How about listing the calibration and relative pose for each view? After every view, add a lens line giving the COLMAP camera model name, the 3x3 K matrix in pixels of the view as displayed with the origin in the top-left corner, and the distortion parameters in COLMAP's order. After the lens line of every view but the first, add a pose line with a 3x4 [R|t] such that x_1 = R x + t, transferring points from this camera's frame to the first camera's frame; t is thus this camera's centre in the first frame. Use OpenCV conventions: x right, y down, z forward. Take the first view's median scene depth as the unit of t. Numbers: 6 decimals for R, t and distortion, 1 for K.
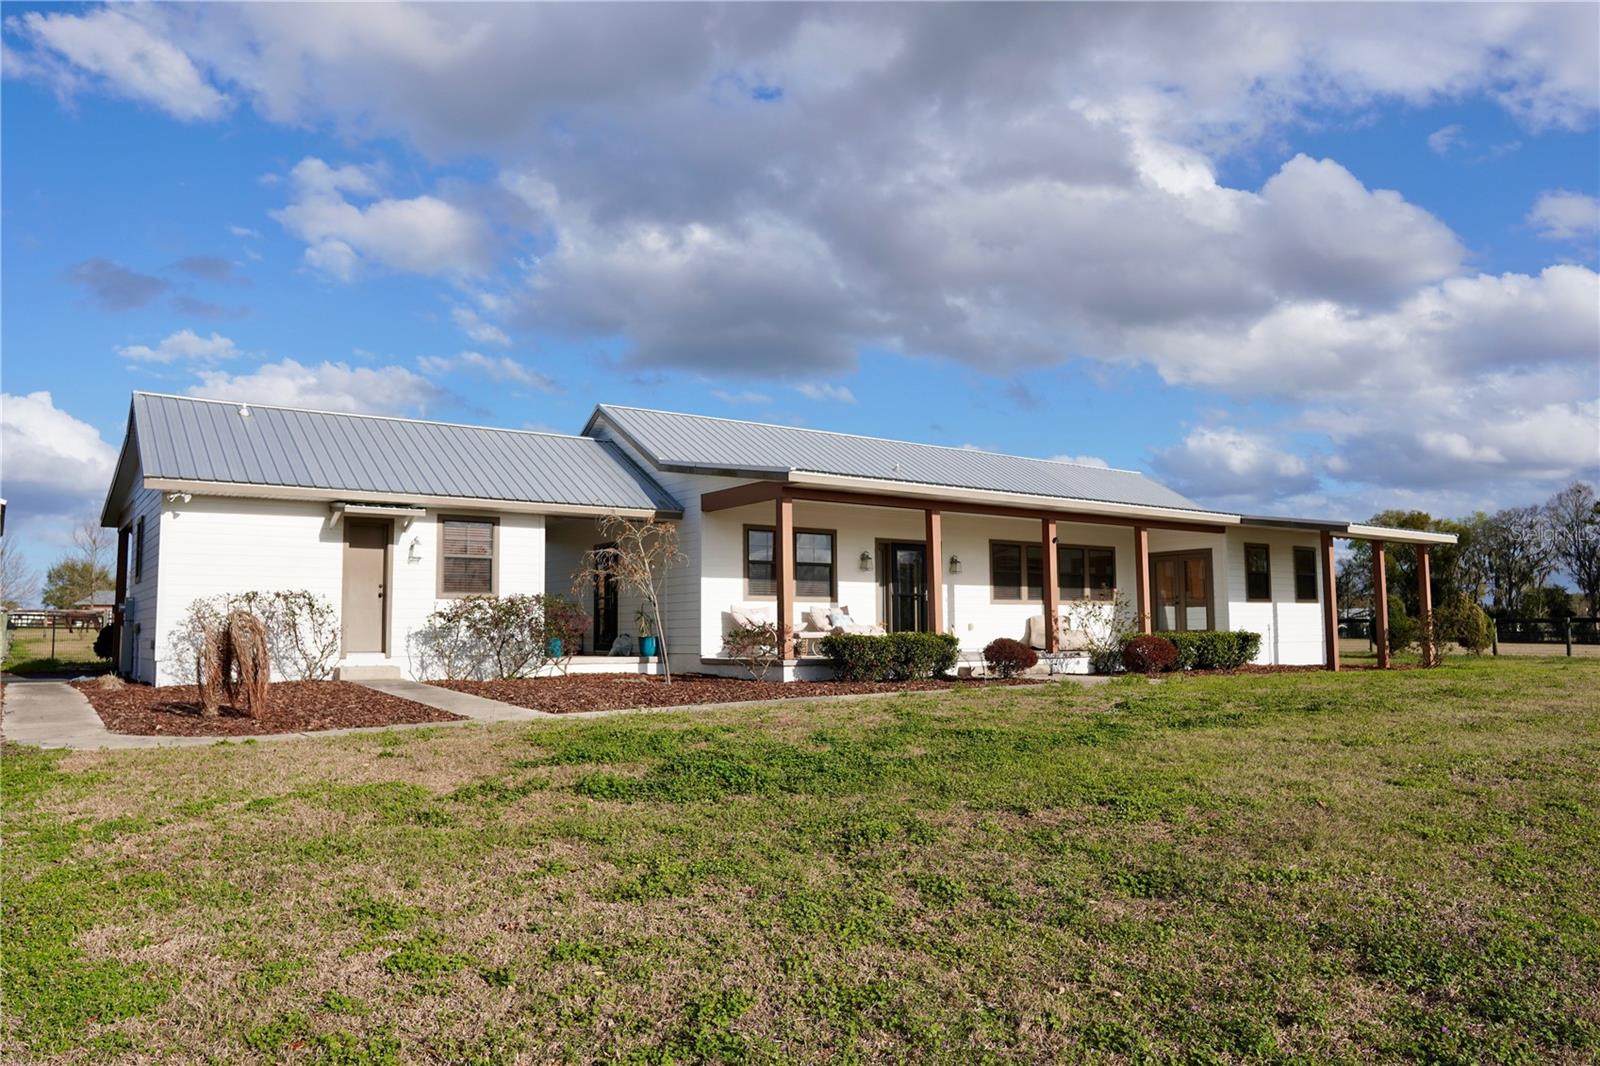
lens RADIAL K [[1130.3, 0, 799.5], [0, 1130.3, 533.1], [0, 0, 1]] dist [-0.068655, 0.000130]
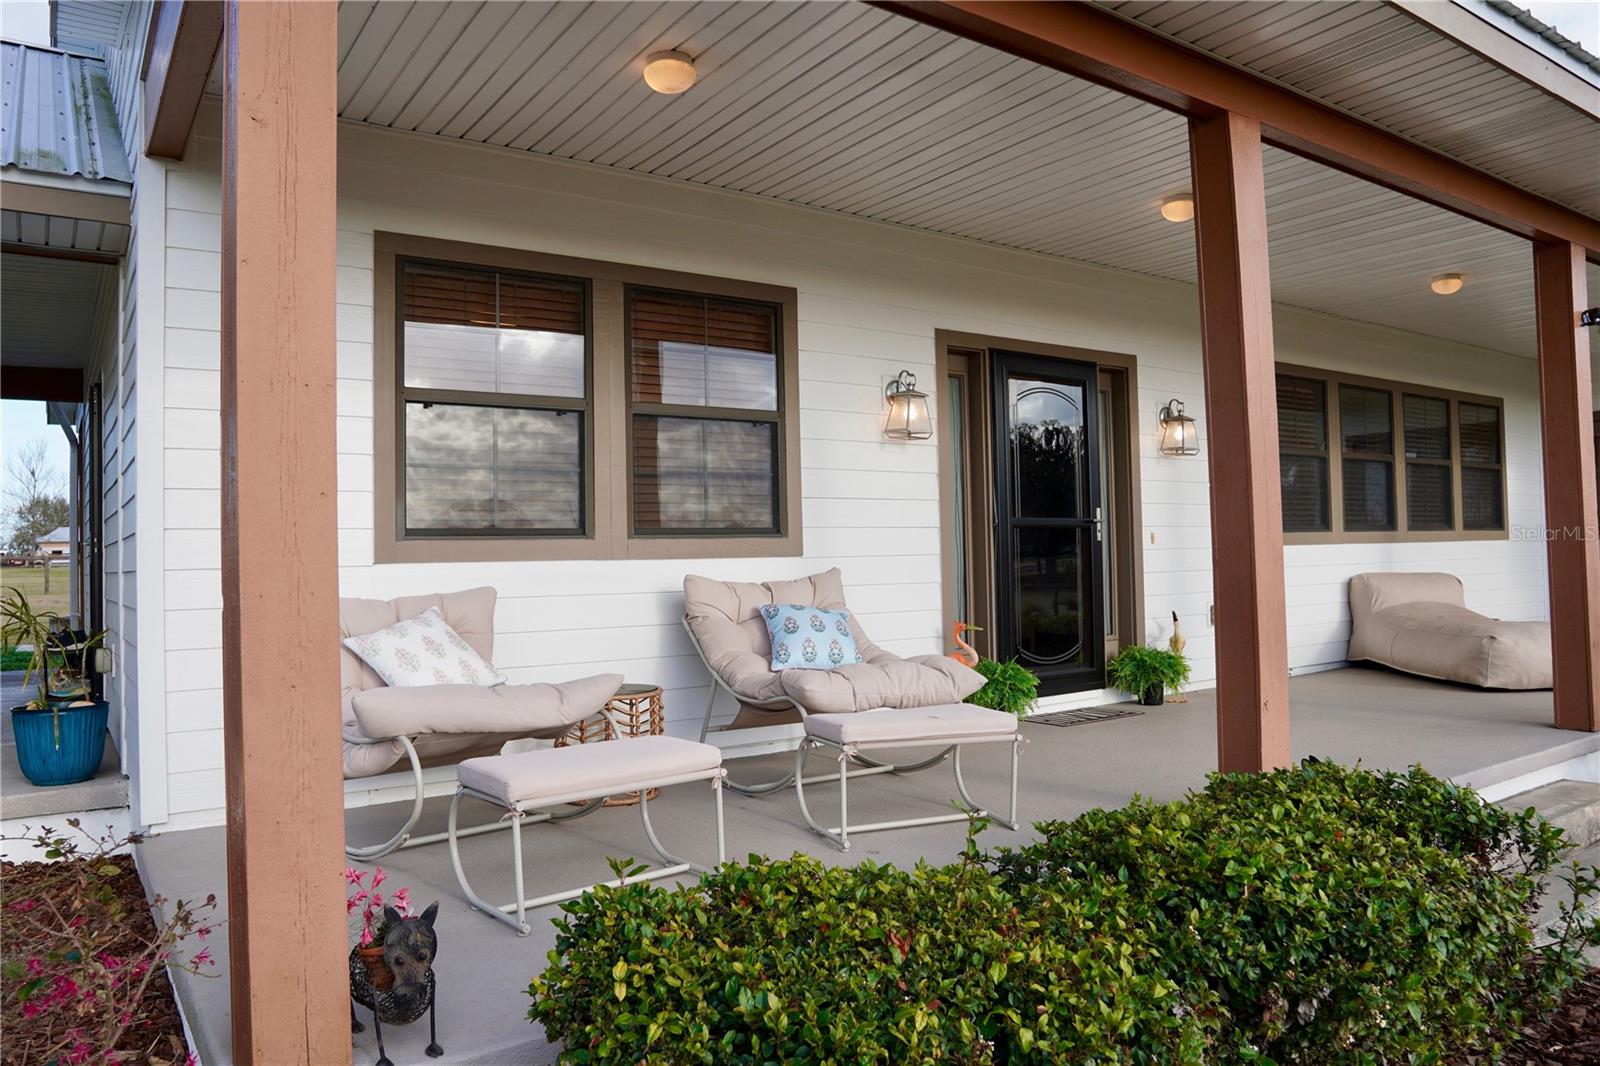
lens RADIAL K [[1130.3, 0, 796.6], [0, 1130.3, 535.9], [0, 0, 1]] dist [-0.068655, 0.000130]
pose [[0.999407, -0.014794, -0.031099, 0.040506], [0.016992, 0.997286, 0.071631, 0.036559], [0.029955, -0.072117, 0.996946, 0.725997]]
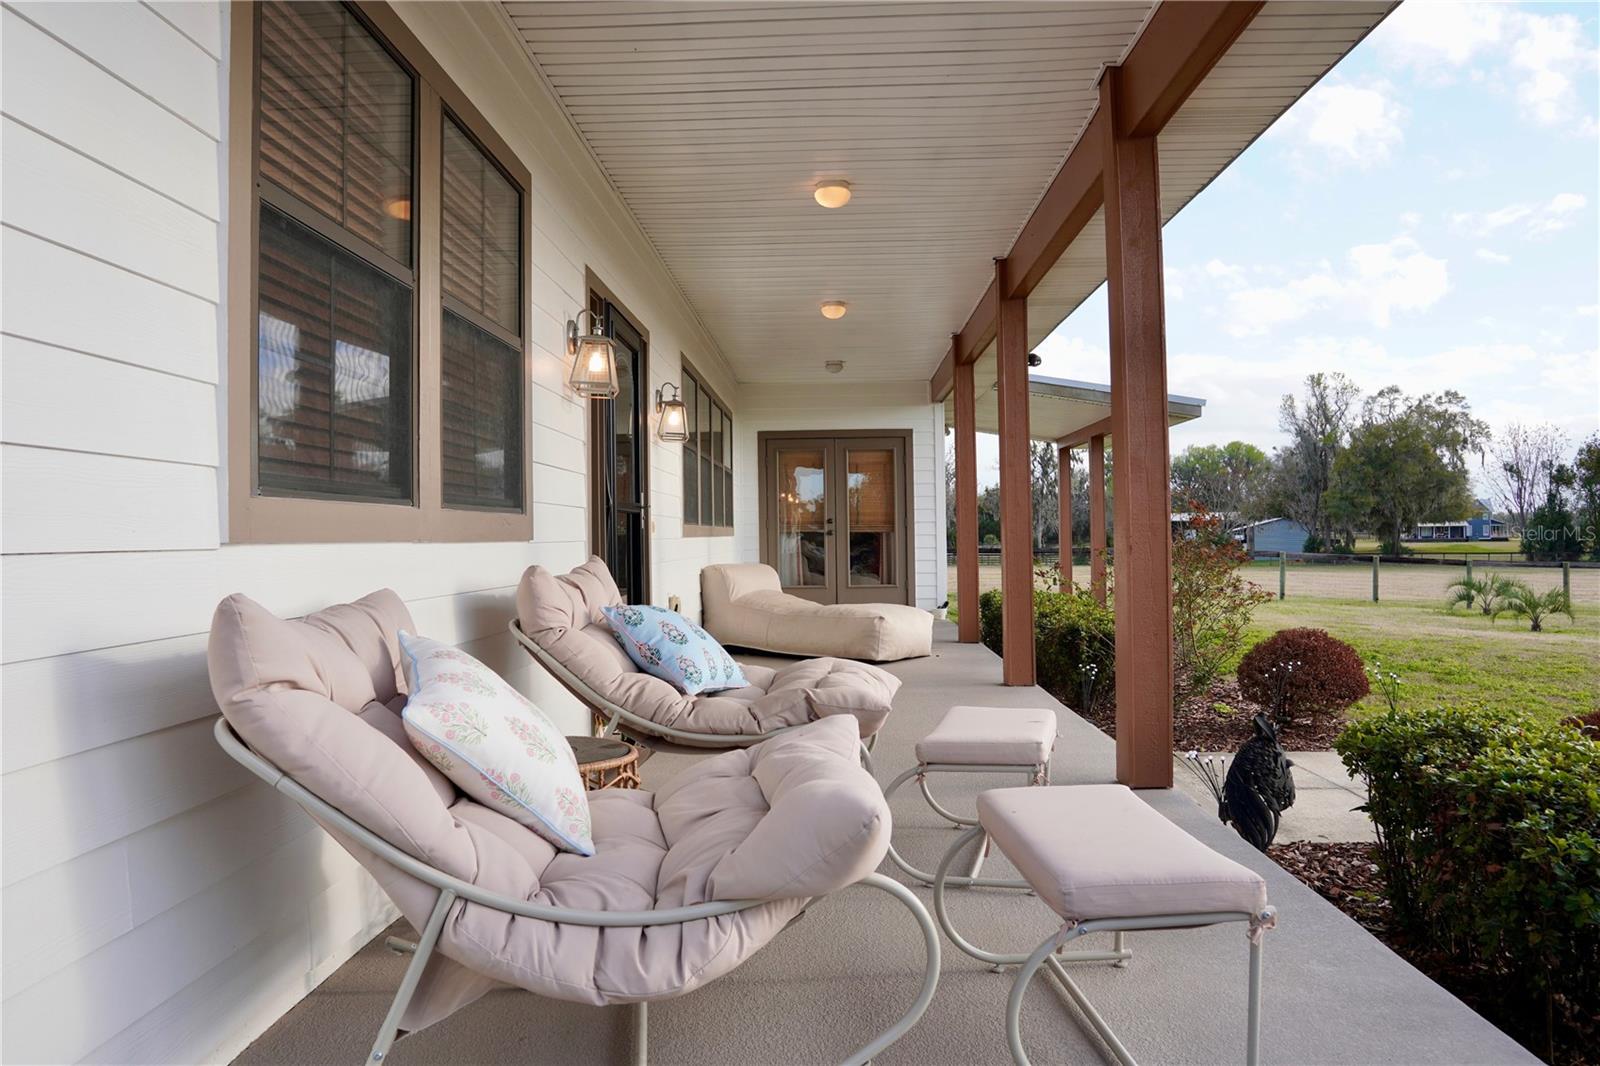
lens RADIAL K [[1130.3, 0, 792.9], [0, 1130.3, 529.1], [0, 0, 1]] dist [-0.068655, 0.000130]
pose [[0.626084, 0.006441, 0.779729, -0.081884], [-0.067768, 0.996632, 0.046181, 0.045884], [-0.776805, -0.081754, 0.624412, 0.828944]]
